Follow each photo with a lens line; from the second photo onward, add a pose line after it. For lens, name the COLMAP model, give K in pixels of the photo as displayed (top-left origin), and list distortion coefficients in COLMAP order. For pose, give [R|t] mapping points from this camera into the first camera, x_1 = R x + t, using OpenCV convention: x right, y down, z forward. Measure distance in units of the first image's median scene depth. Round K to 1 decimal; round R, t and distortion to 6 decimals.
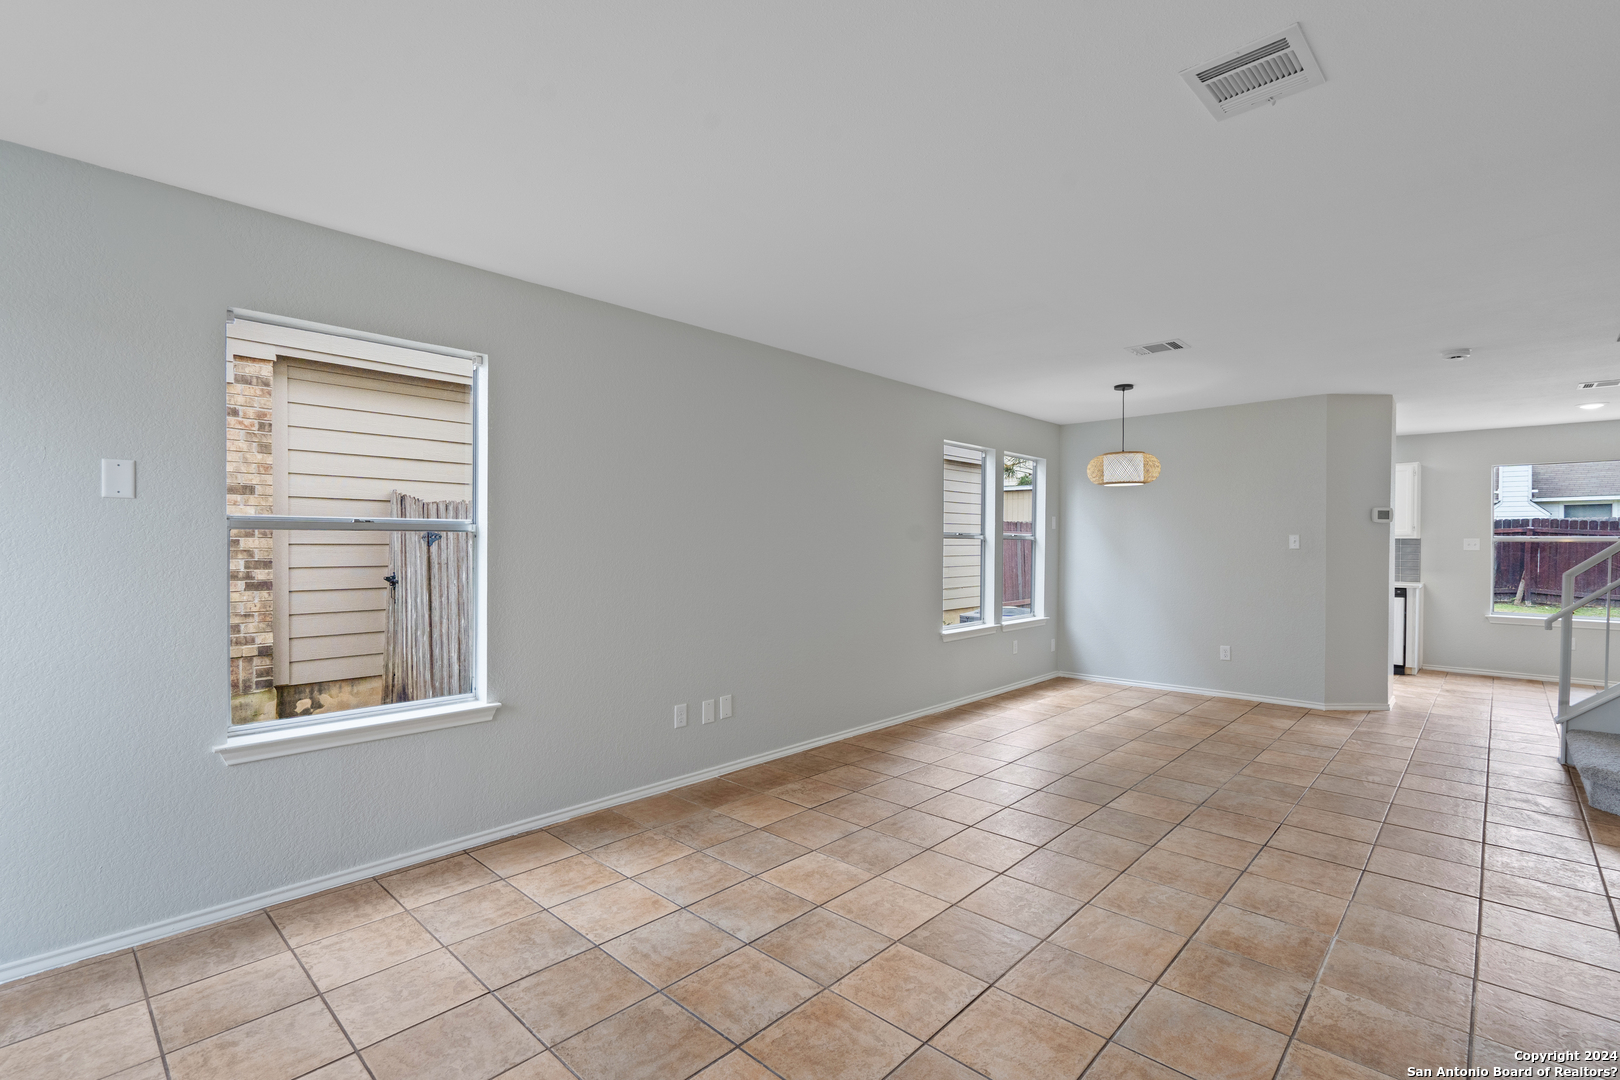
lens RADIAL K [[733.8, 0, 808.8], [0, 733.8, 541.6], [0, 0, 1]] dist [-0.005788, 0.001921]
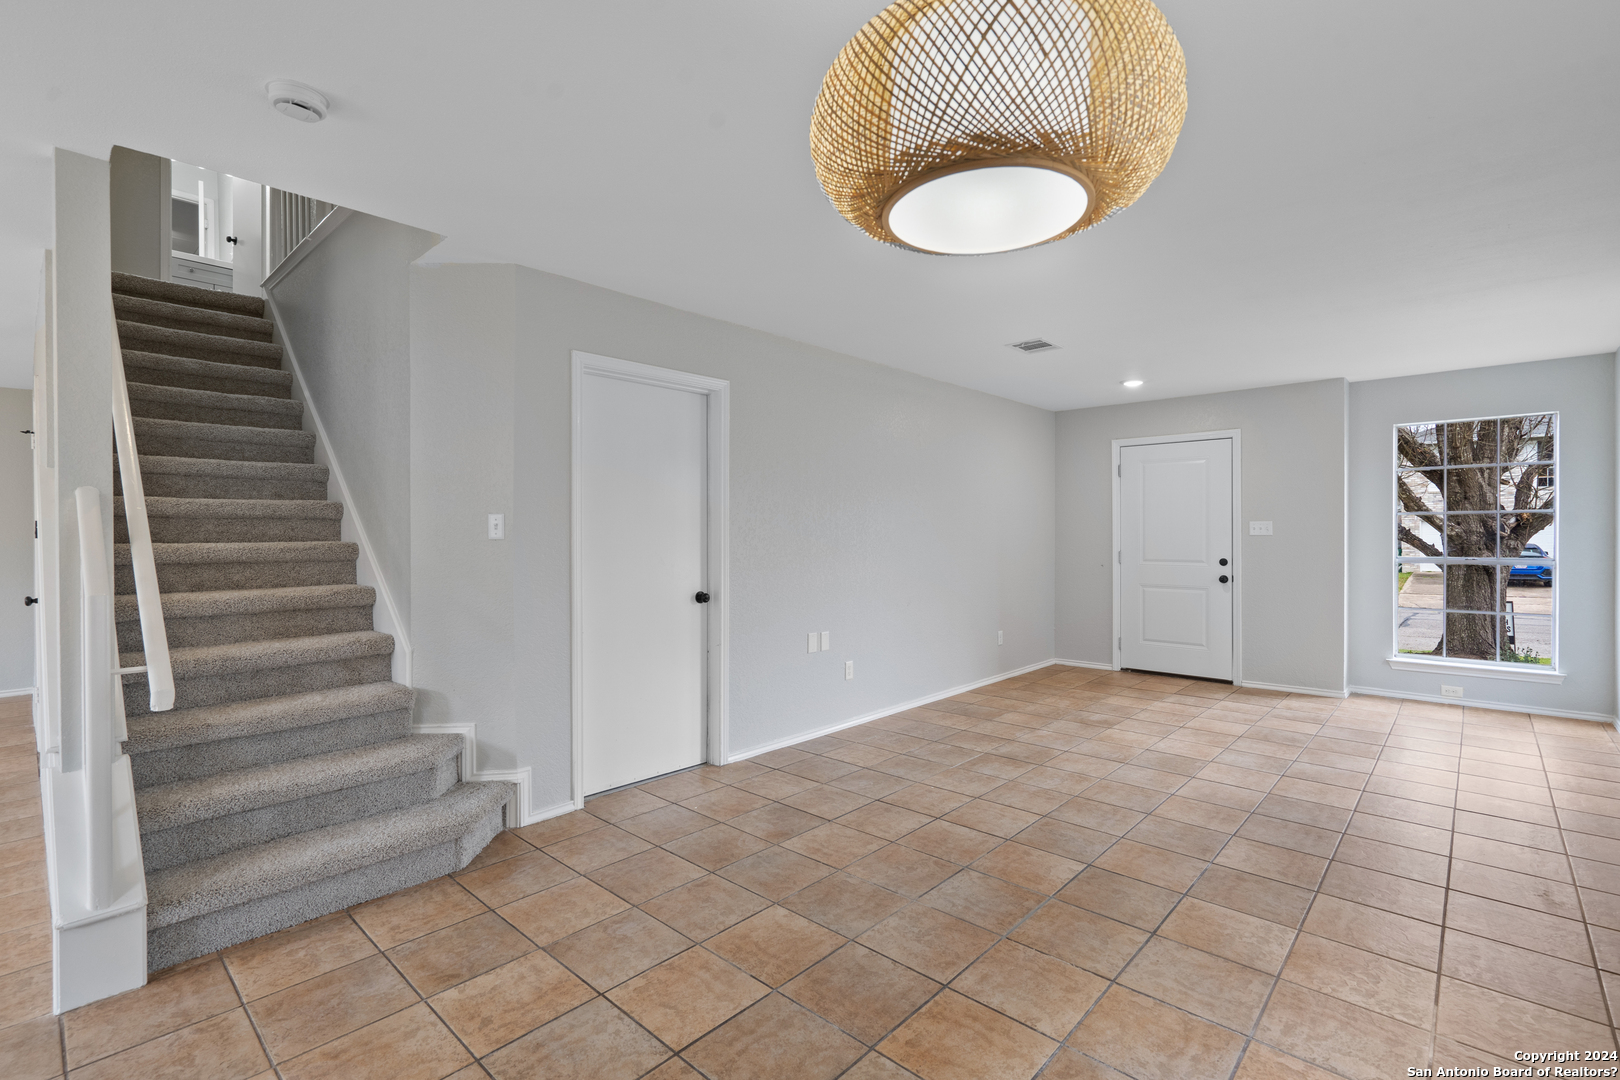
lens RADIAL K [[733.8, 0, 812.5], [0, 733.8, 536.9], [0, 0, 1]] dist [-0.005788, 0.001921]
pose [[-0.999901, 0.001874, -0.013948, 0.870571], [0.001842, 0.999996, 0.002289, 0.010271], [0.013952, 0.002263, -0.999900, 2.183867]]
